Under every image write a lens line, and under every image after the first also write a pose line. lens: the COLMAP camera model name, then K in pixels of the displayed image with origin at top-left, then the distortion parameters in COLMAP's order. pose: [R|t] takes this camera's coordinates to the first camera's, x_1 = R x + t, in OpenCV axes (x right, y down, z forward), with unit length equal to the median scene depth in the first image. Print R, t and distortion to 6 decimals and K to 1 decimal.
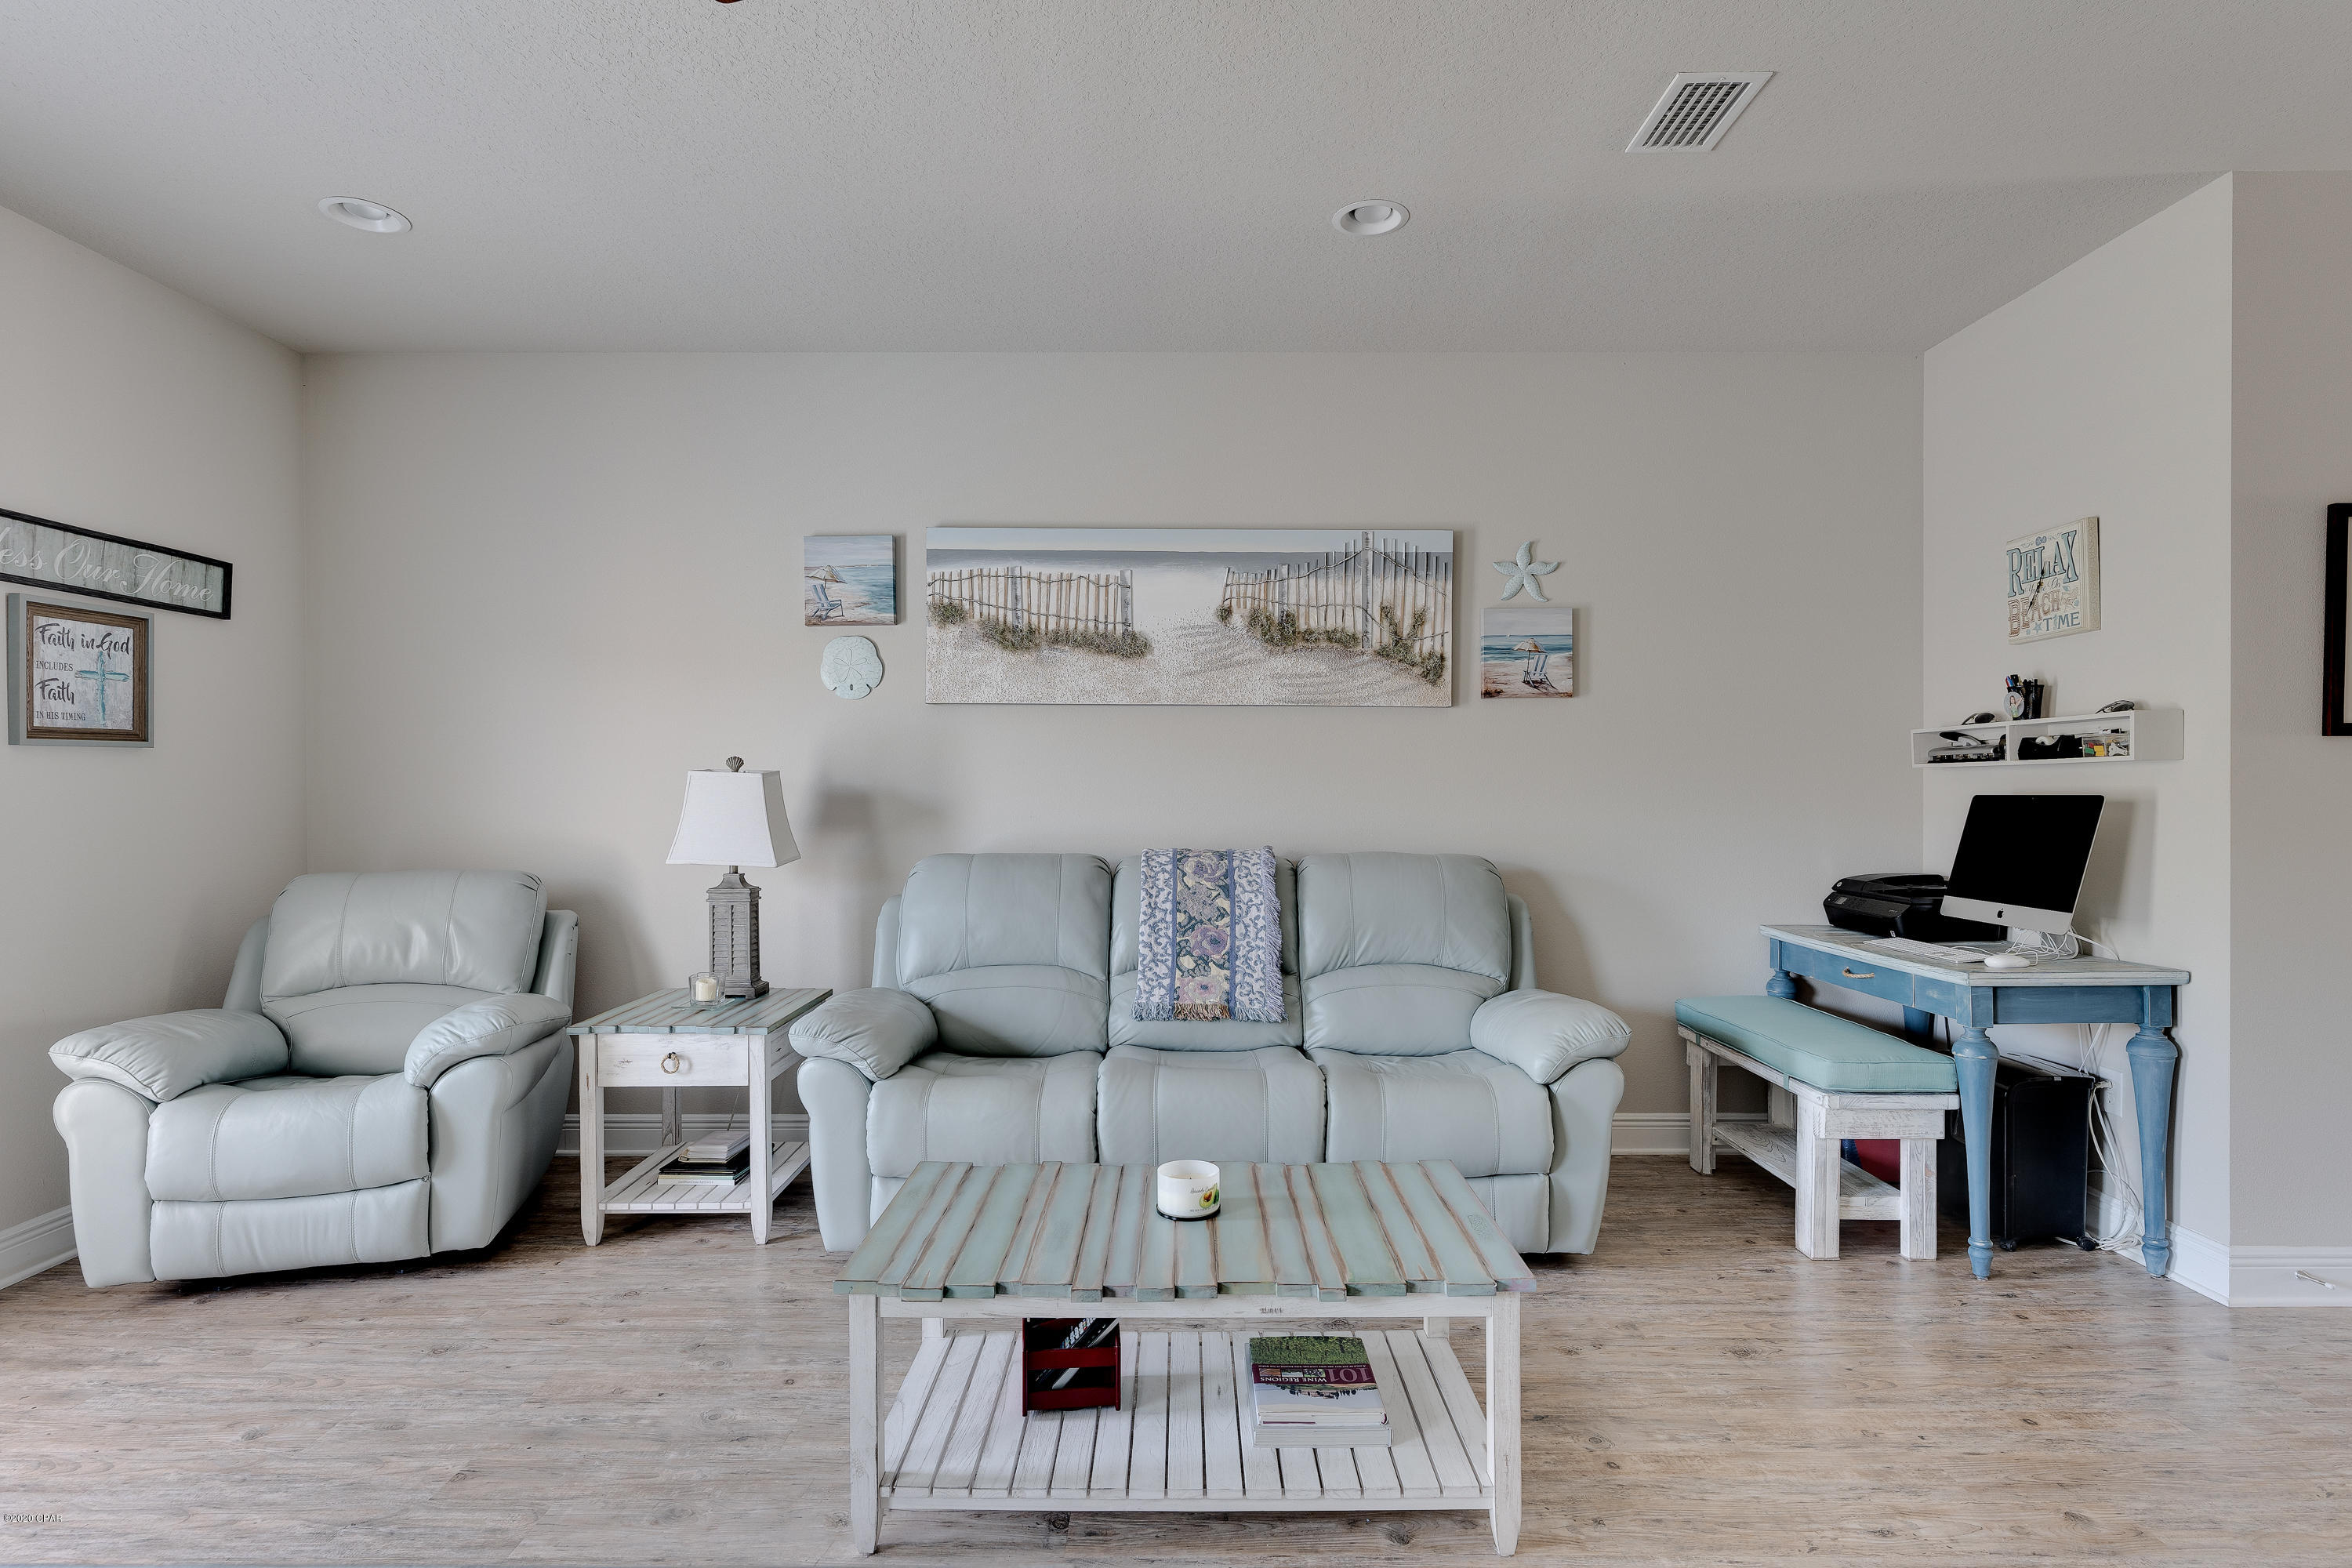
lens RADIAL K [[1159.8, 0, 1180.0], [0, 1159.8, 791.8], [0, 0, 1]] dist [0.000079, -0.000945]
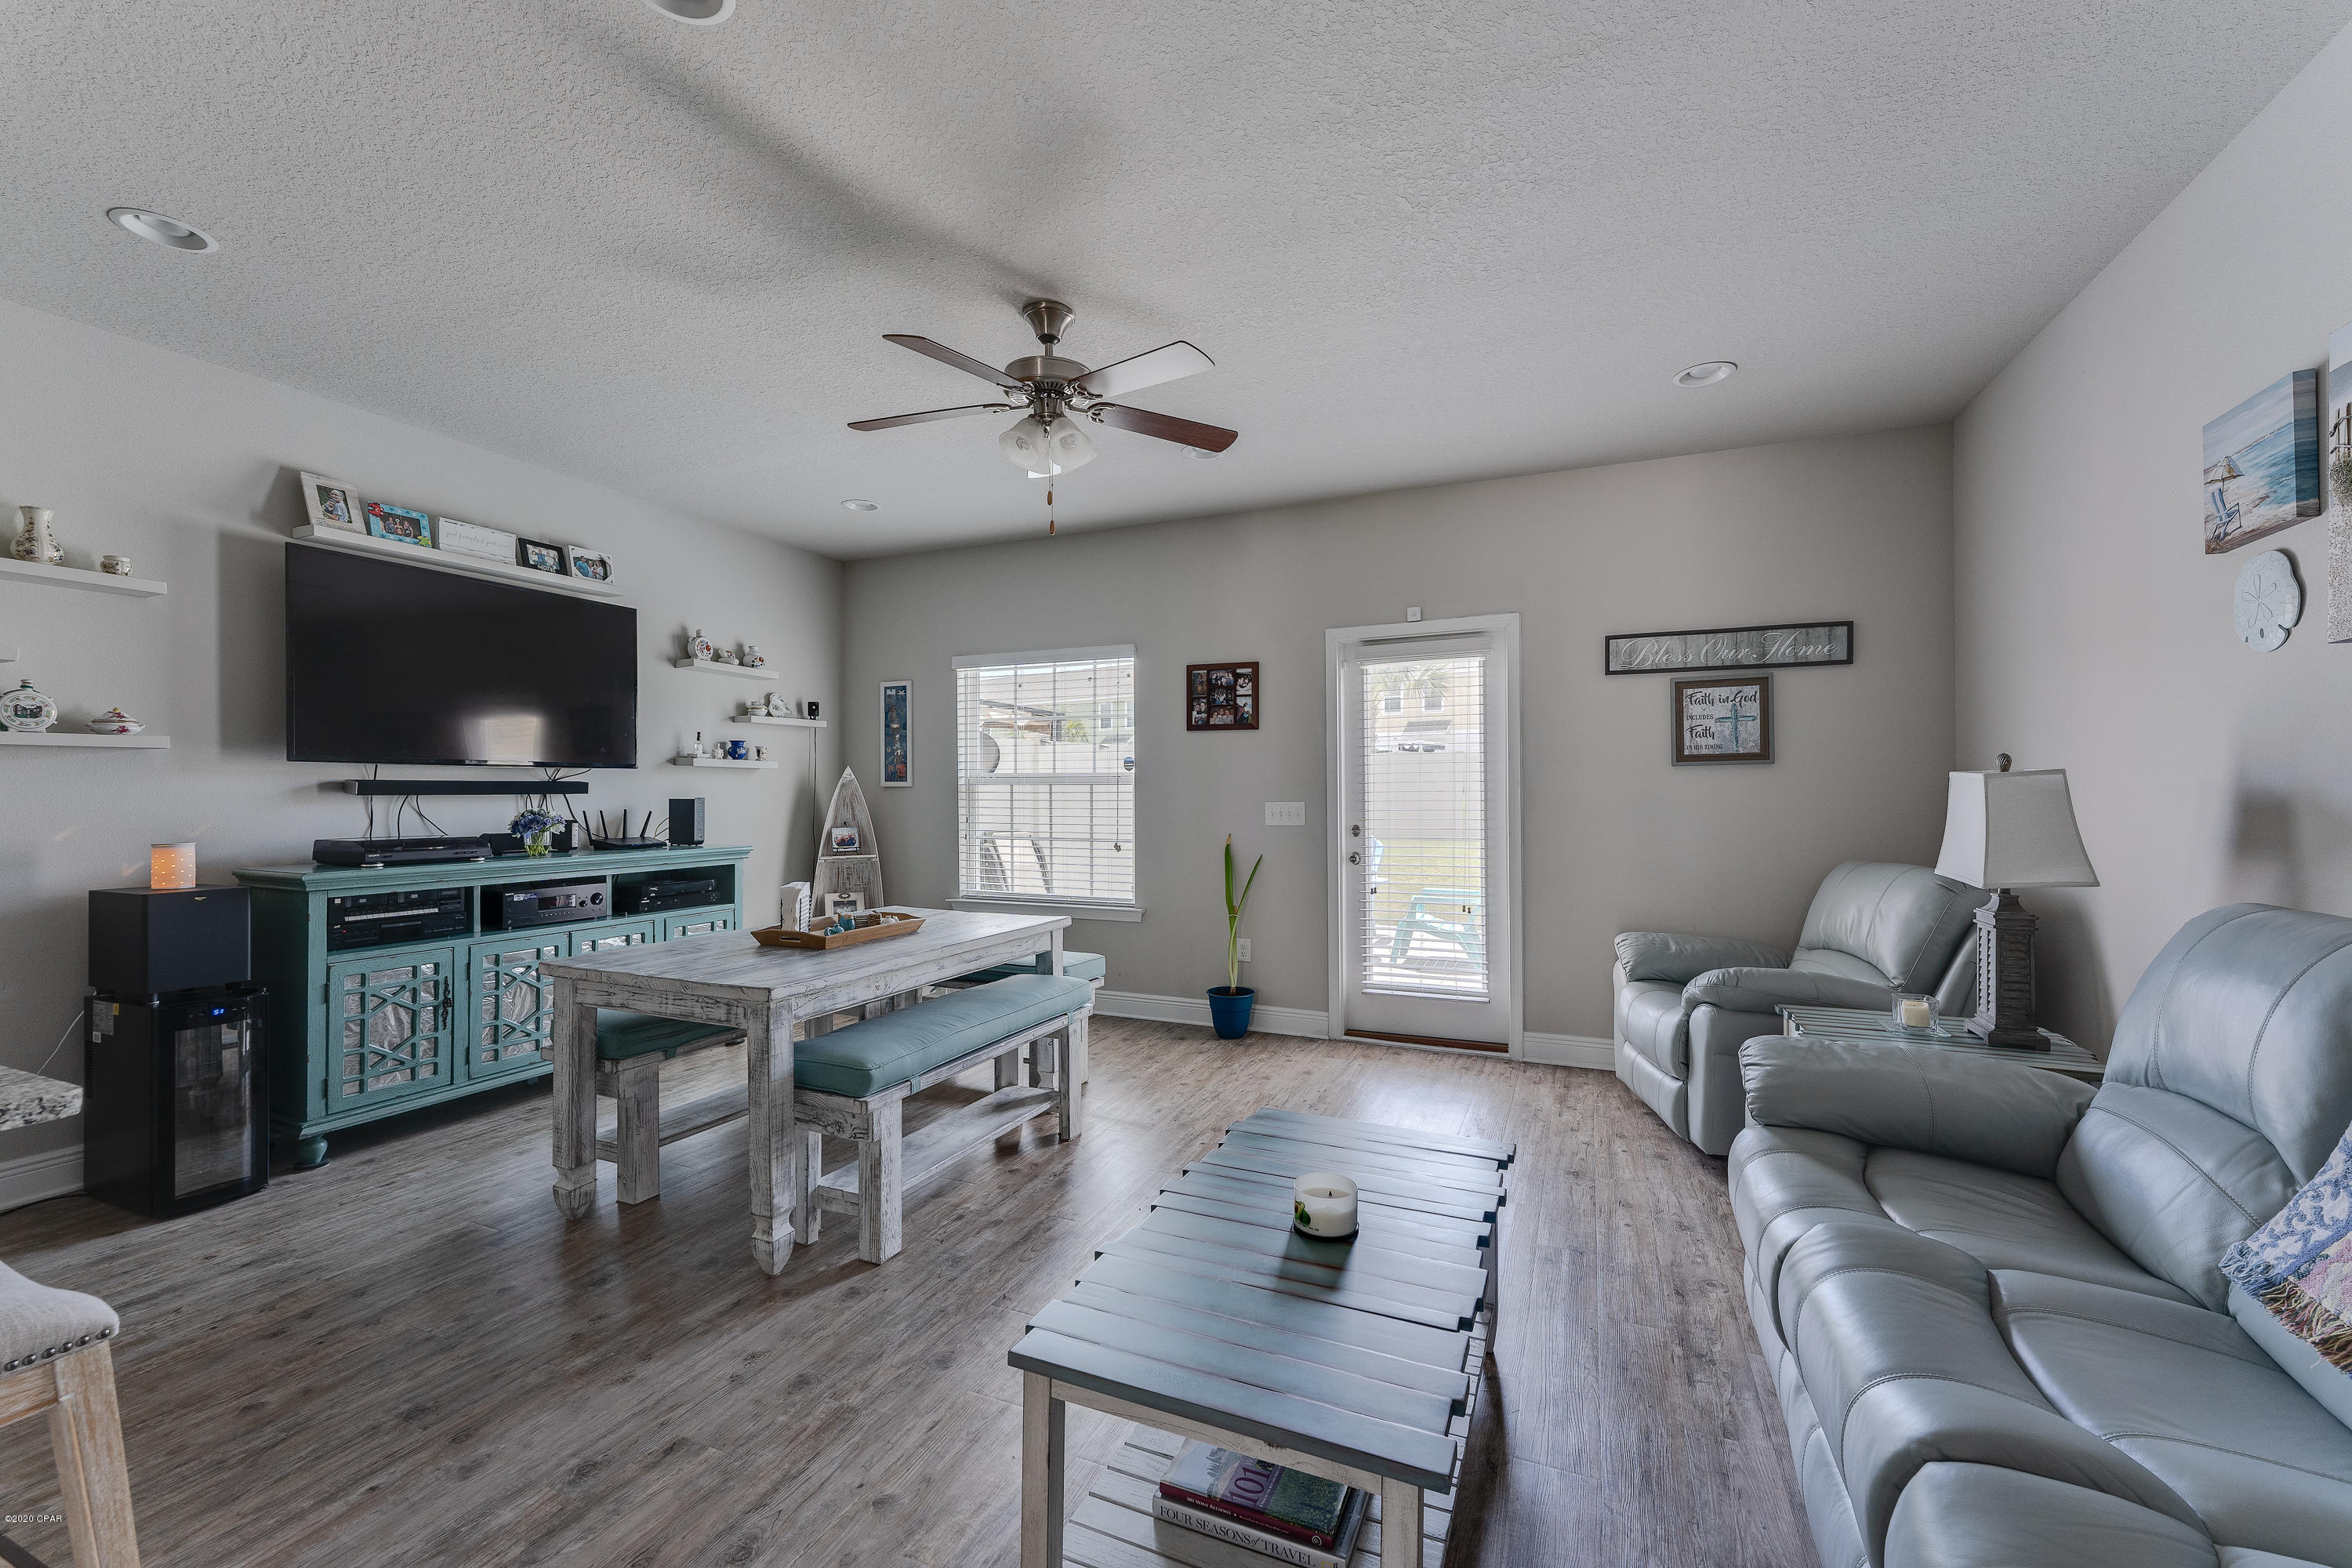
lens RADIAL K [[935.1, 0, 1177.1], [0, 935.1, 793.1], [0, 0, 1]] dist [0.000174, -0.000331]
pose [[-0.397246, 0.002639, -0.917708, 0.469879], [-0.001914, 0.999991, 0.003704, -0.003277], [0.917710, 0.003228, -0.397238, 0.725630]]
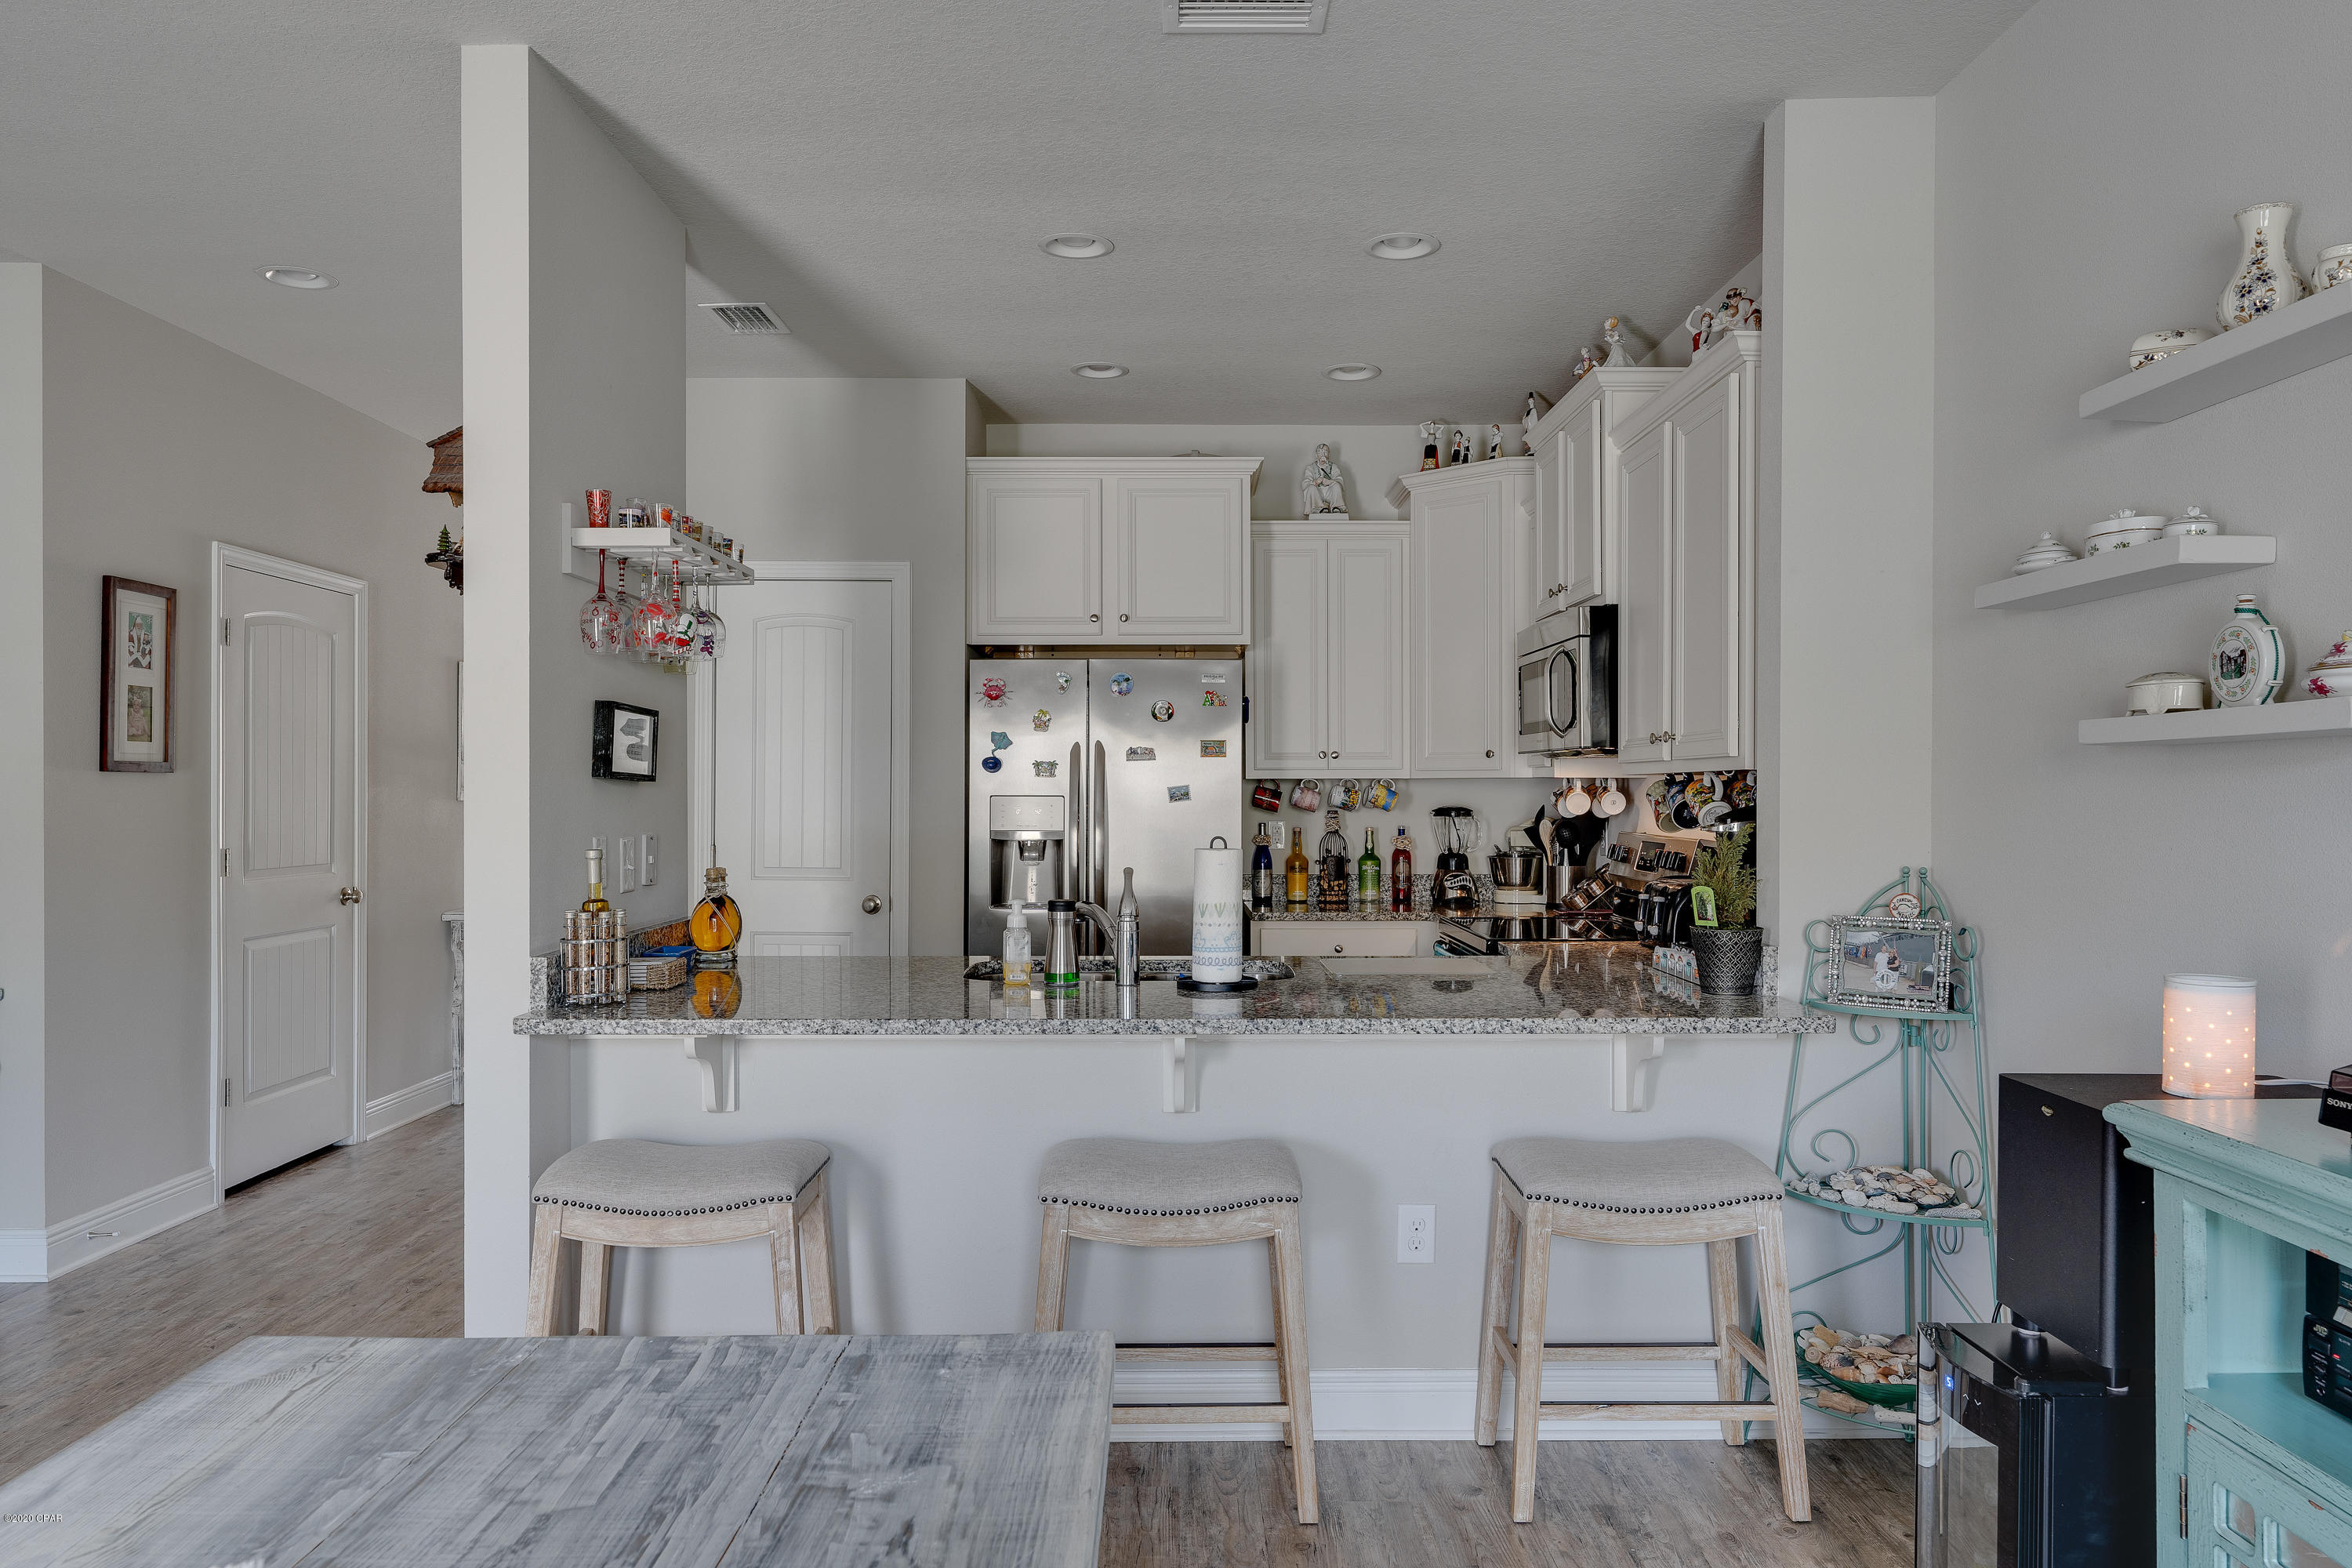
lens RADIAL K [[1568.8, 0, 1176.0], [0, 1568.8, 784.0], [0, 0, 1]] dist [0.000718, -0.000745]
pose [[-0.005923, 0.003681, 0.999976, -0.471041], [0.004063, 0.999985, -0.003657, -0.019840], [-0.999974, 0.004042, -0.005938, -0.062016]]
